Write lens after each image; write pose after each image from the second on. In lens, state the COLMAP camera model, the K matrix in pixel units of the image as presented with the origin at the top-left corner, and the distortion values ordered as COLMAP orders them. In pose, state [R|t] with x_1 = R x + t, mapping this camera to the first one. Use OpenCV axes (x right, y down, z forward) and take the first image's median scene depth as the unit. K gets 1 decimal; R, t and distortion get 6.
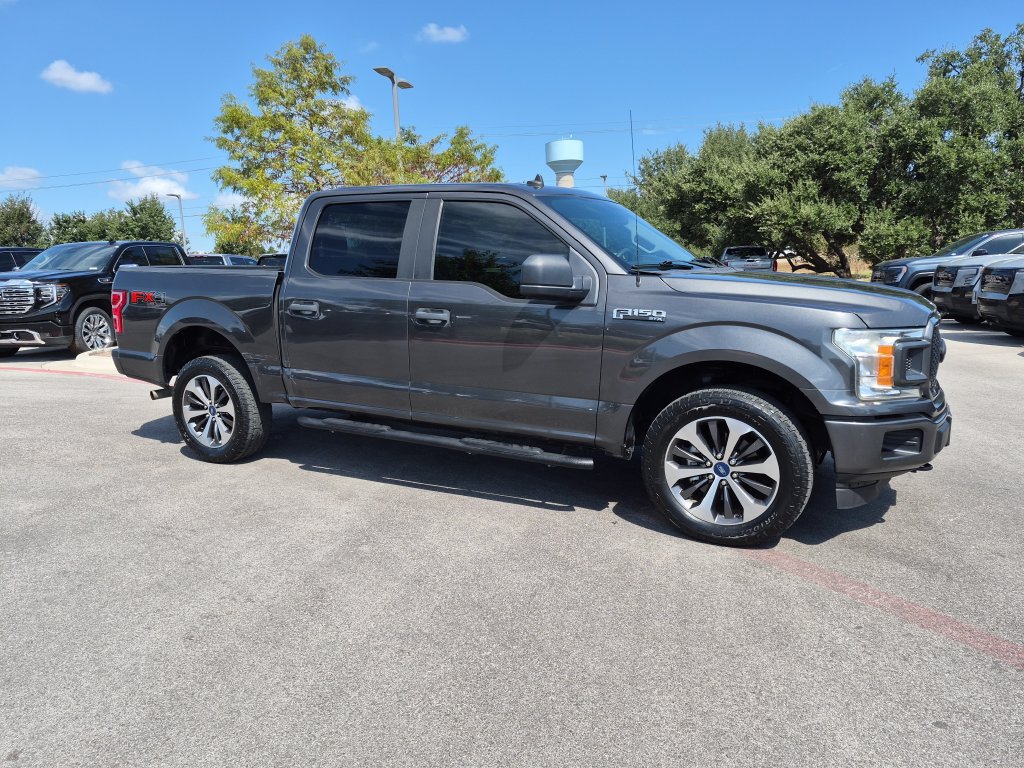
lens RADIAL K [[714.2, 0, 500.0], [0, 714.2, 375.1], [0, 0, 1]] dist [0.066990, -0.062961]
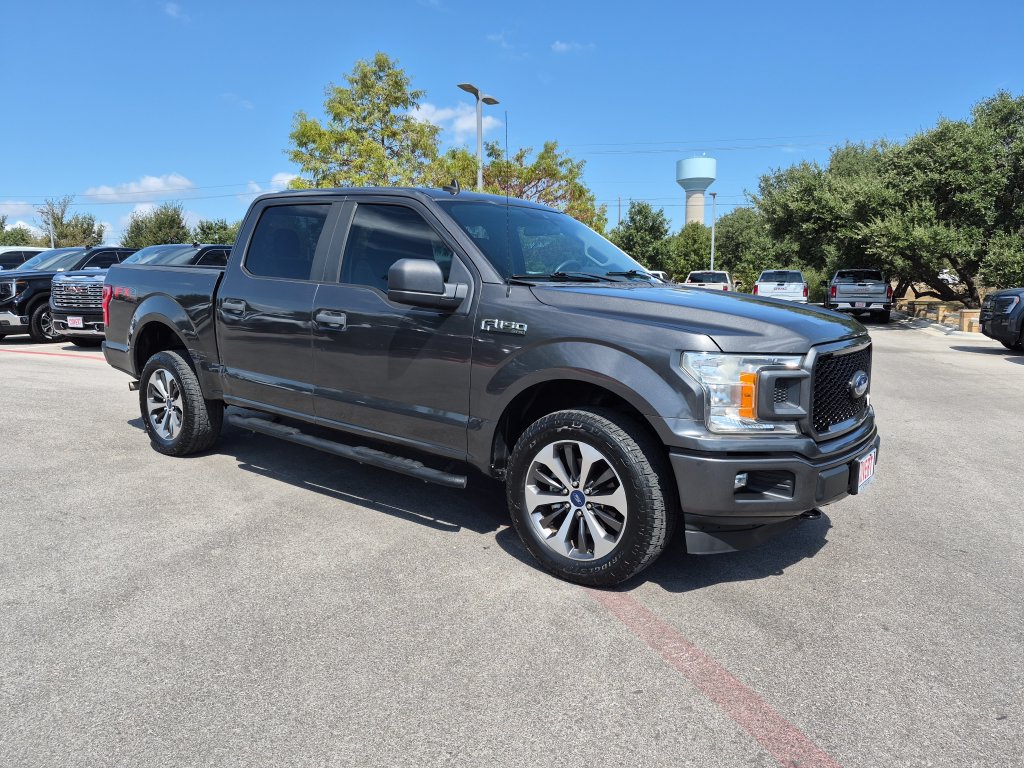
lens RADIAL K [[714.2, 0, 517.3], [0, 714.2, 360.0], [0, 0, 1]] dist [0.066990, -0.062961]
pose [[0.986348, 0.052778, -0.155986, 0.265678], [-0.059232, 0.997558, -0.037017, -0.004962], [0.153651, 0.045751, 0.987065, 0.056758]]
